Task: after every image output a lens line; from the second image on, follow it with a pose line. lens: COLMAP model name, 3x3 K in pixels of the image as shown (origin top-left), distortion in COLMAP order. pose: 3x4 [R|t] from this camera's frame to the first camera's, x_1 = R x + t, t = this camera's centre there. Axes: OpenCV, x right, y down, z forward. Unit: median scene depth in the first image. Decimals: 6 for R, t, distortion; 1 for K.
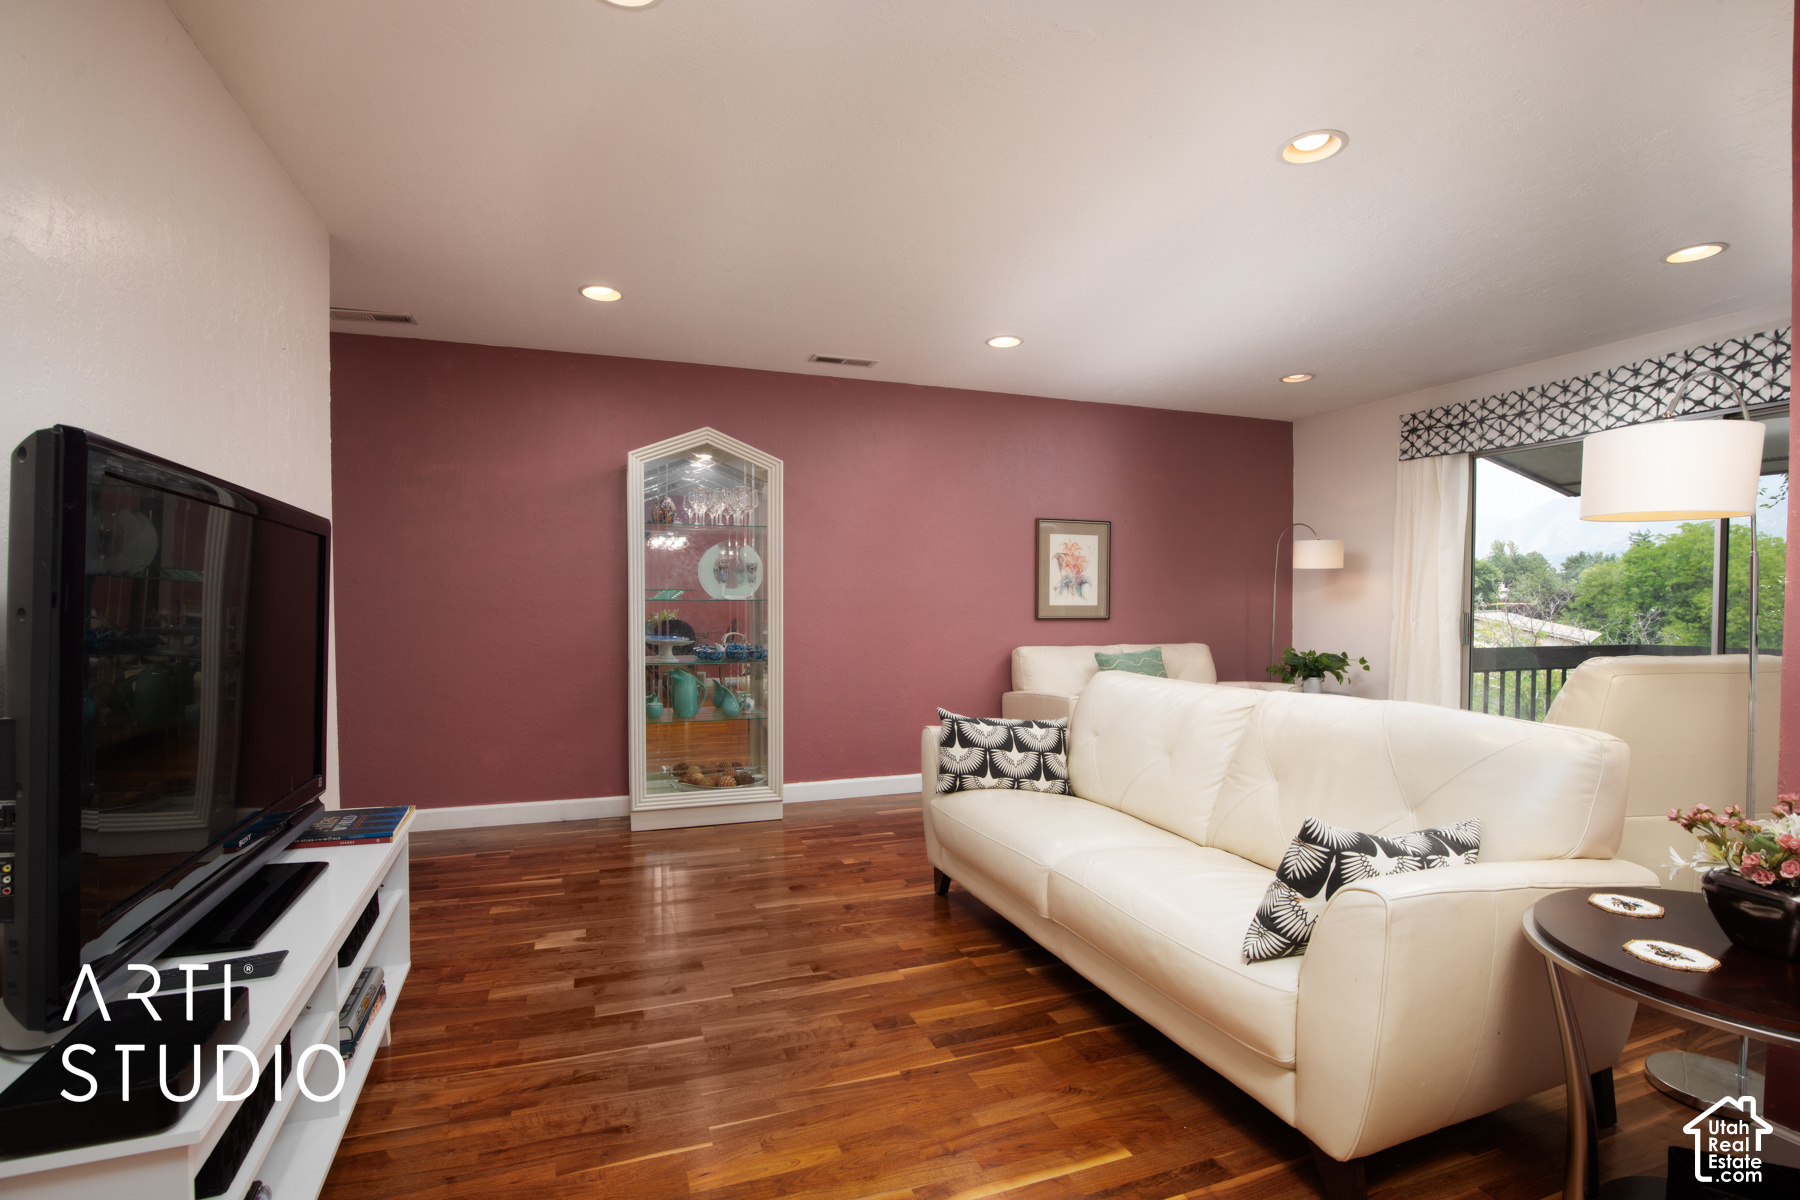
lens RADIAL K [[821.6, 0, 907.6], [0, 821.6, 597.6], [0, 0, 1]] dist [-0.024899, 0.000731]
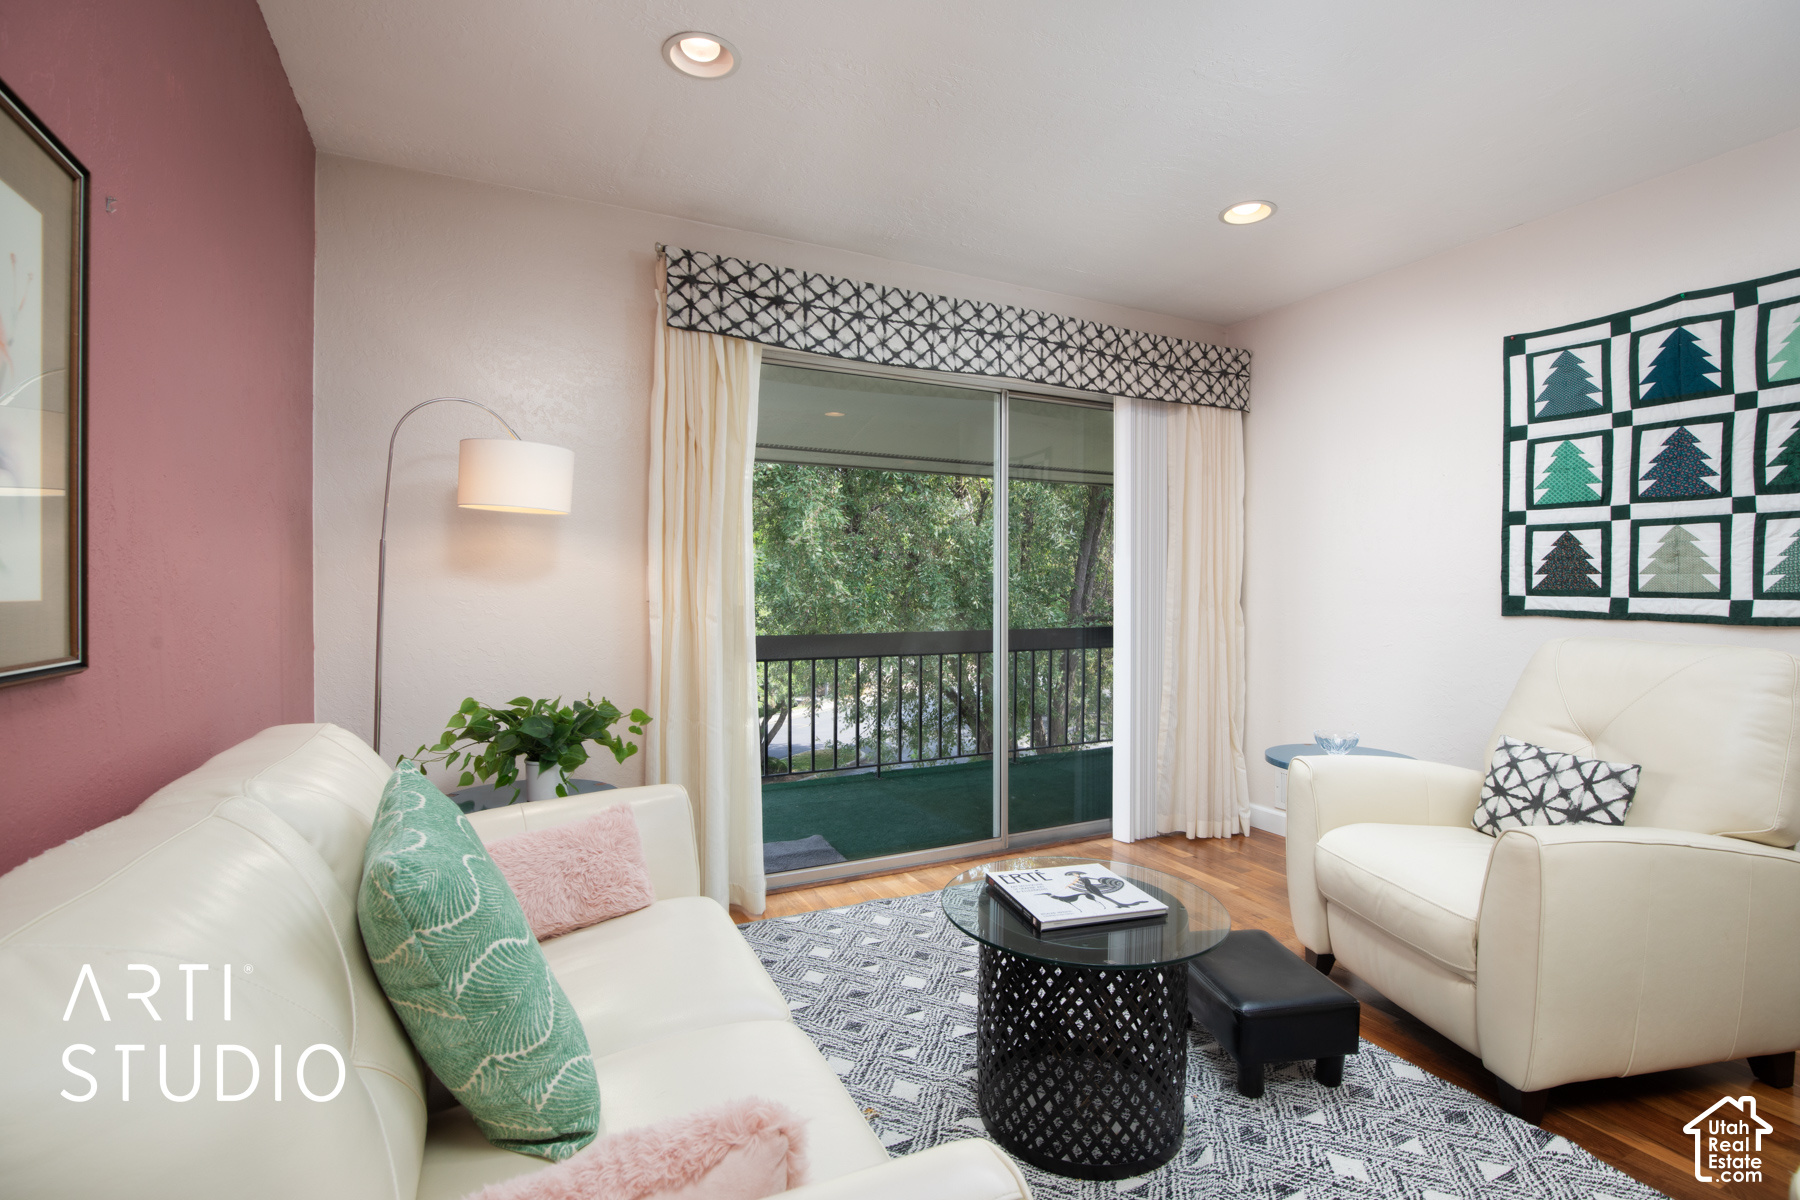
lens RADIAL K [[821.6, 0, 907.6], [0, 821.6, 597.6], [0, 0, 1]] dist [-0.024899, 0.000731]
pose [[-0.092867, -0.010464, 0.995624, 0.051918], [-0.006120, 0.999932, 0.009939, 0.007618], [-0.995660, -0.005170, -0.092925, 1.022288]]
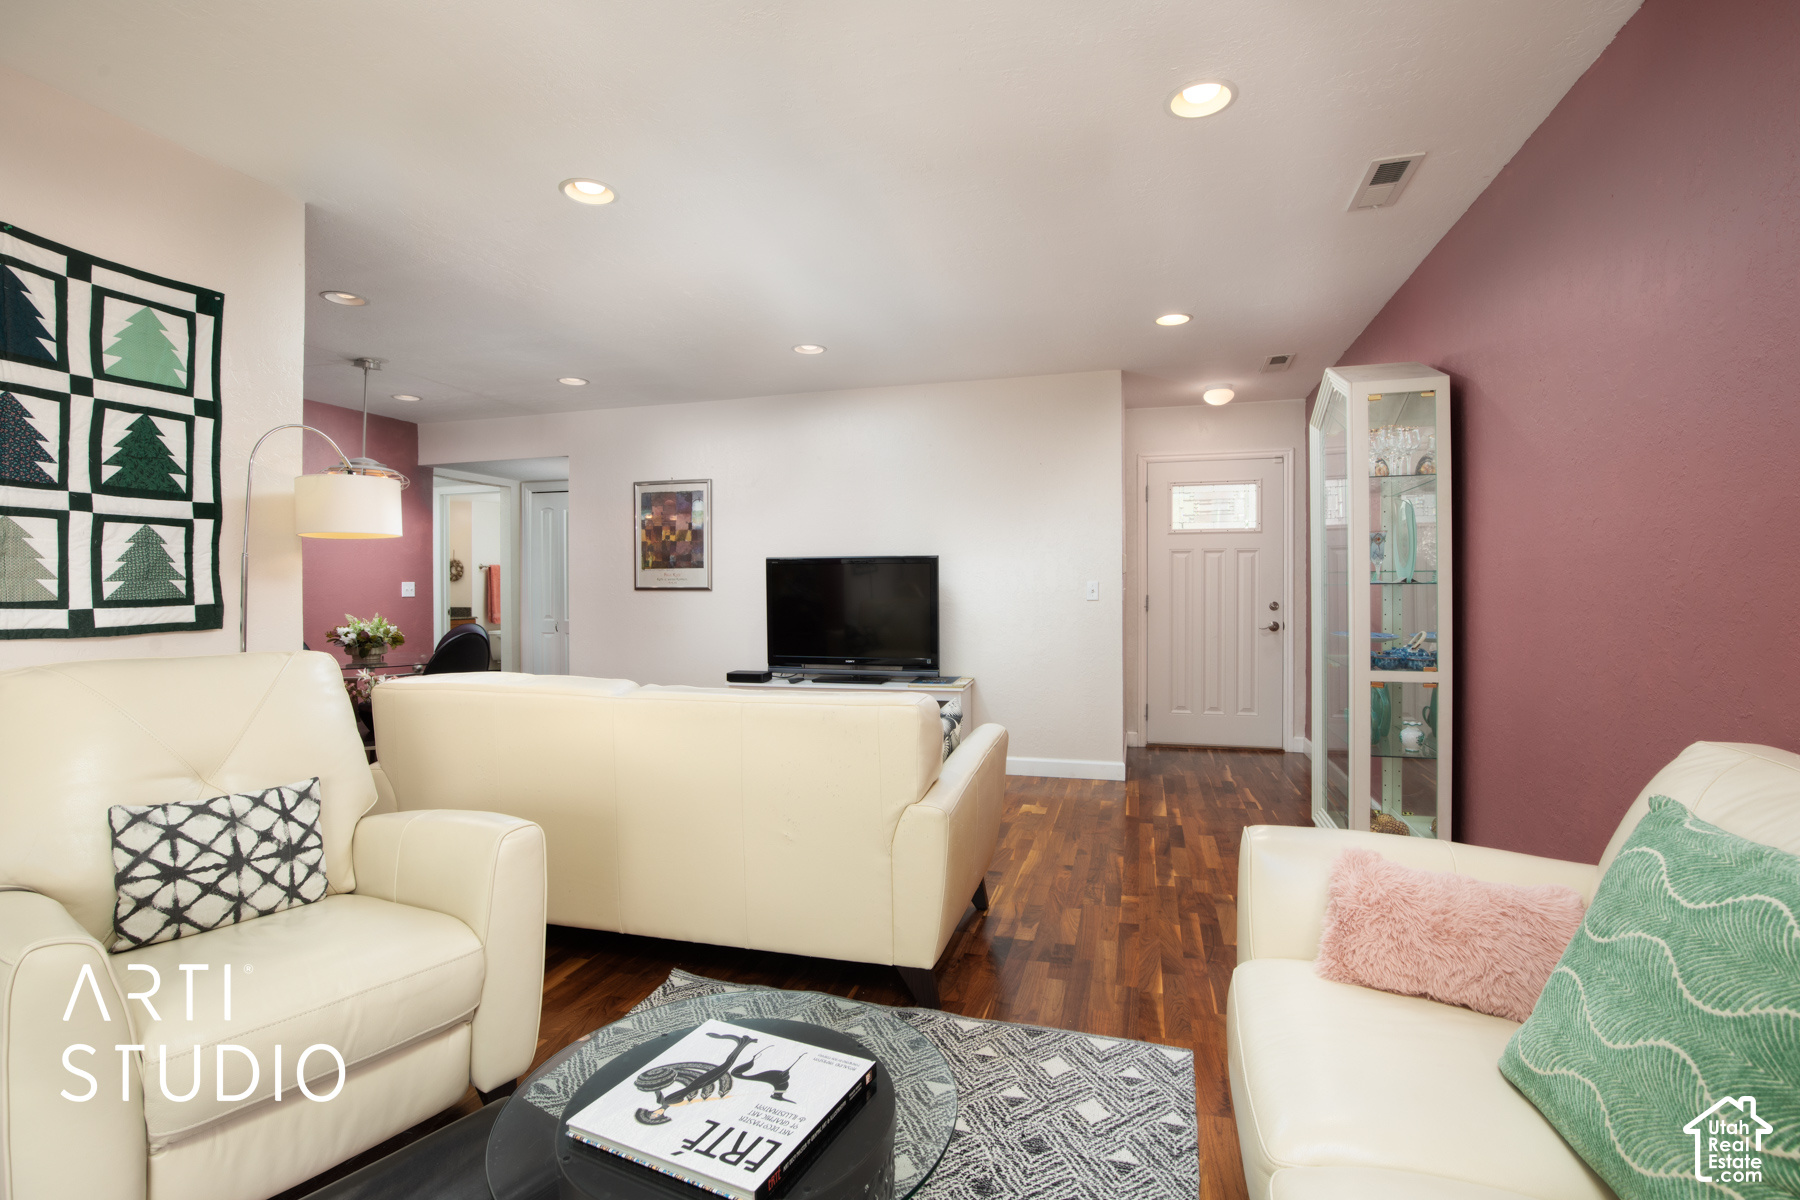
lens RADIAL K [[821.6, 0, 907.6], [0, 821.6, 597.6], [0, 0, 1]] dist [-0.024899, 0.000731]
pose [[-0.607713, 0.009360, -0.794102, 0.619356], [0.010251, 0.999940, 0.003942, 0.007450], [0.794091, -0.005745, -0.607772, 1.095709]]
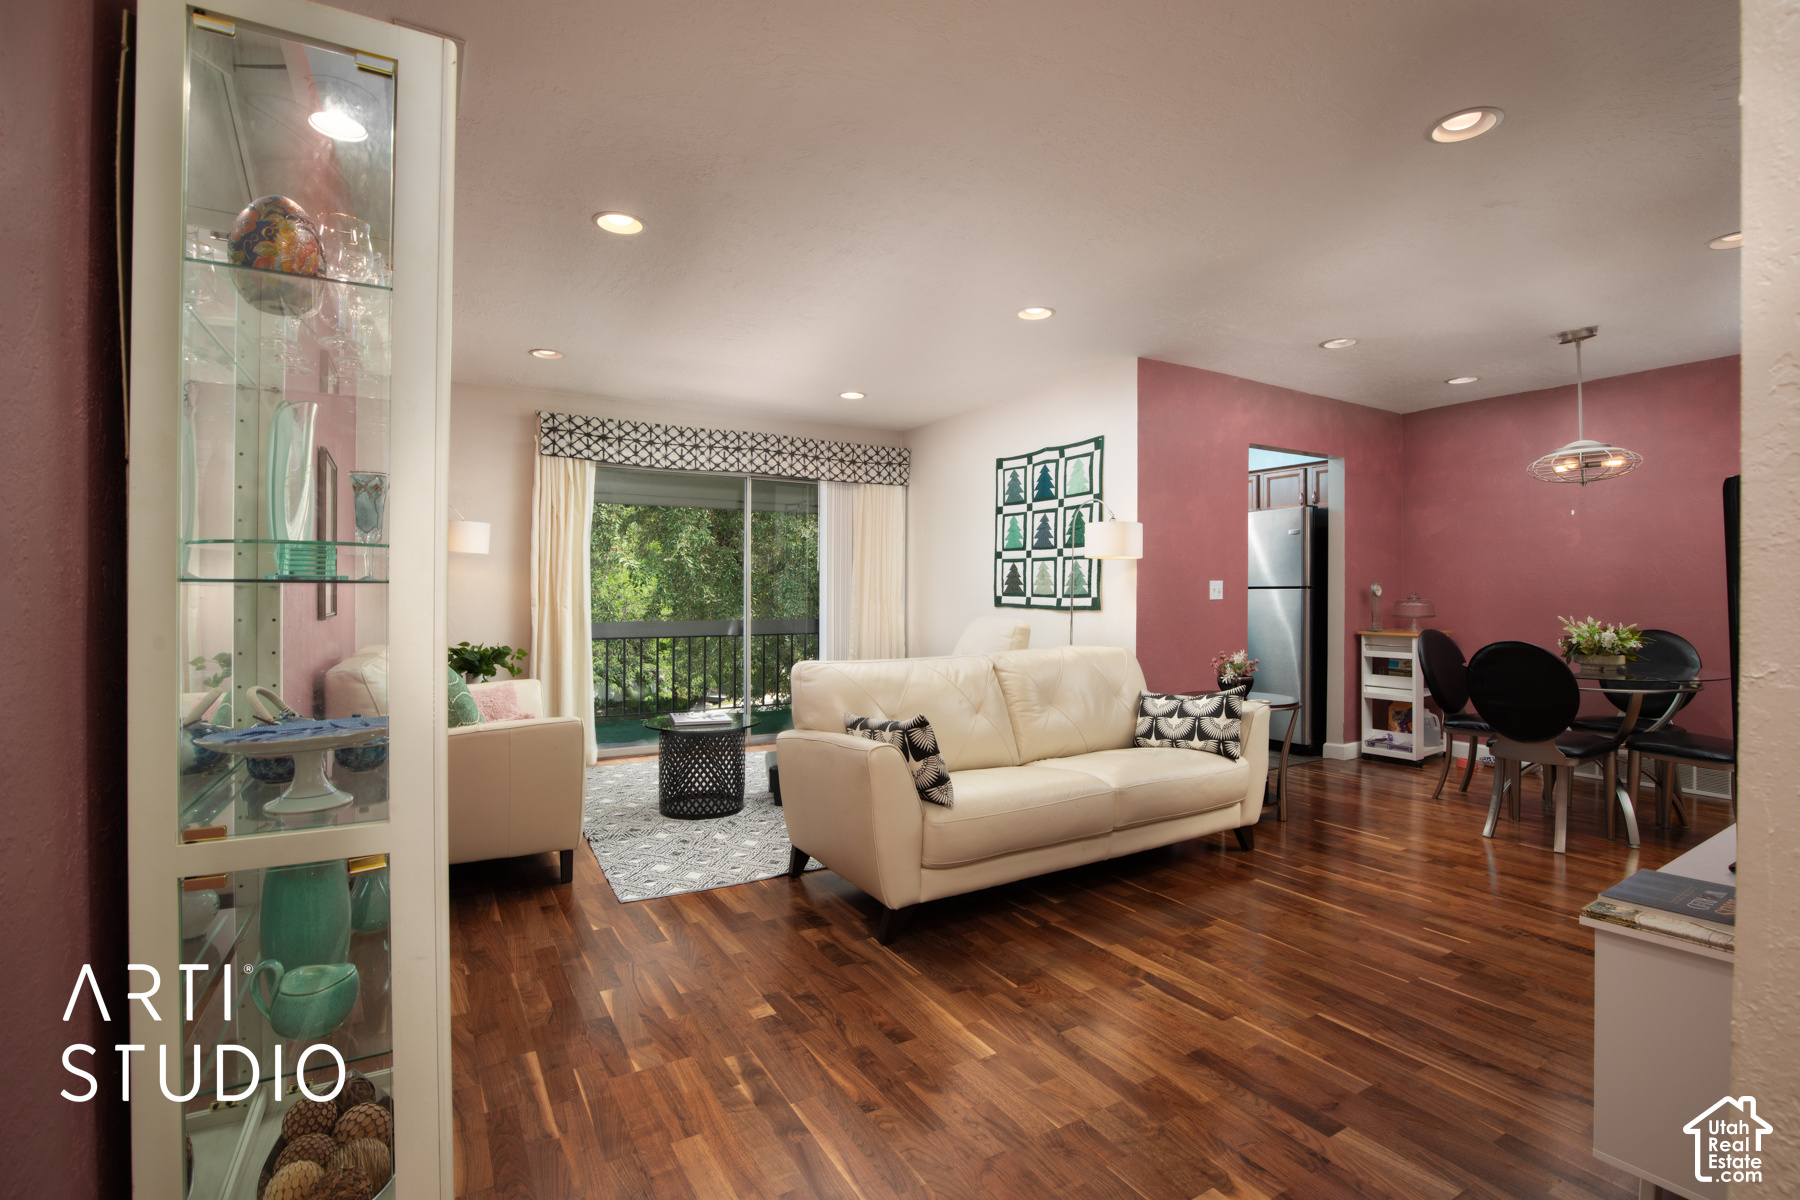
lens RADIAL K [[812.1, 0, 900.0], [0, 812.1, 600.0], [0, 0, 1]] dist [-0.040792, 0.000197]
pose [[-0.162209, -0.011025, 0.986695, -0.558221], [-0.007894, 0.999920, 0.009875, 0.004374], [-0.986725, -0.006187, -0.162283, 0.818635]]
